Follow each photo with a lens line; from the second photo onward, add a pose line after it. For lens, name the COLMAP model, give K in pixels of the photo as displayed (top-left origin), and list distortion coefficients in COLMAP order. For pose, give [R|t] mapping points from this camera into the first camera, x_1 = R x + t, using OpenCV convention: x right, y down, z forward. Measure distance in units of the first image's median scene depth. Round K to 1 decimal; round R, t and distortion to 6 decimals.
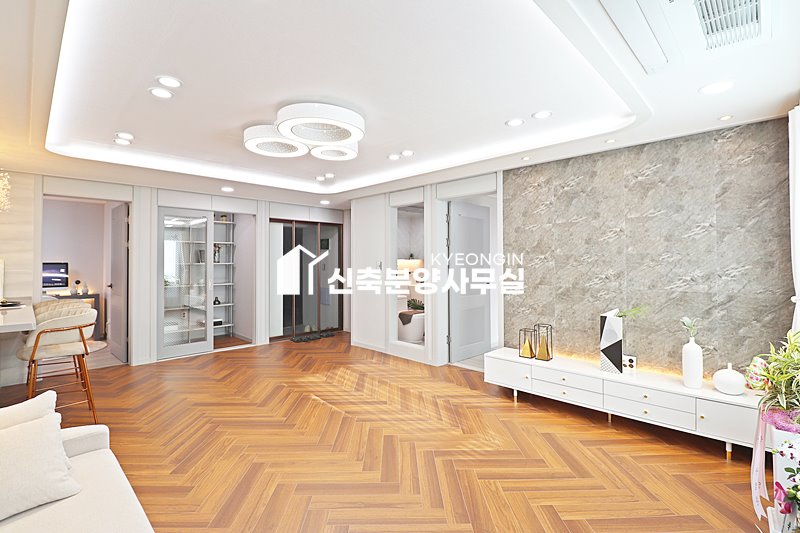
lens RADIAL K [[367.9, 0, 399.8], [0, 367.9, 258.3], [0, 0, 1]] dist [0.001742, -0.013987]
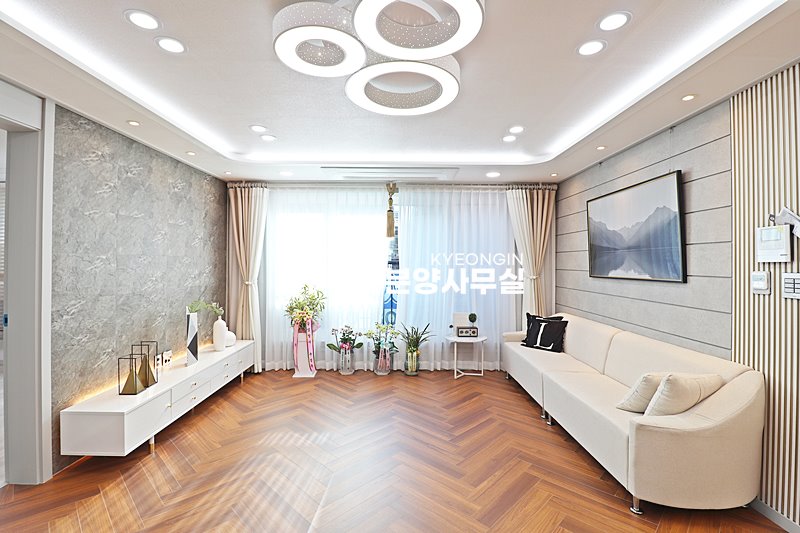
lens RADIAL K [[367.9, 0, 399.8], [0, 367.9, 258.3], [0, 0, 1]] dist [0.001742, -0.013987]
pose [[-0.701647, 0.009542, 0.712461, -0.613527], [-0.007314, 0.999761, -0.020592, 0.010888], [-0.712488, -0.019659, -0.701409, 1.261260]]
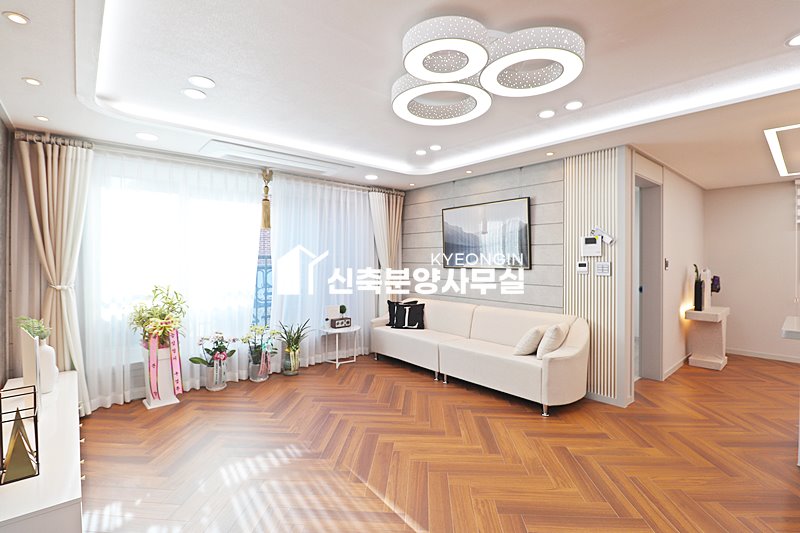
lens RADIAL K [[367.9, 0, 399.8], [0, 367.9, 258.3], [0, 0, 1]] dist [0.001742, -0.013987]
pose [[-0.996460, 0.002586, 0.084024, -0.156249], [0.001827, 0.999957, -0.009108, 0.015942], [-0.084044, -0.008923, -0.996422, 1.537422]]
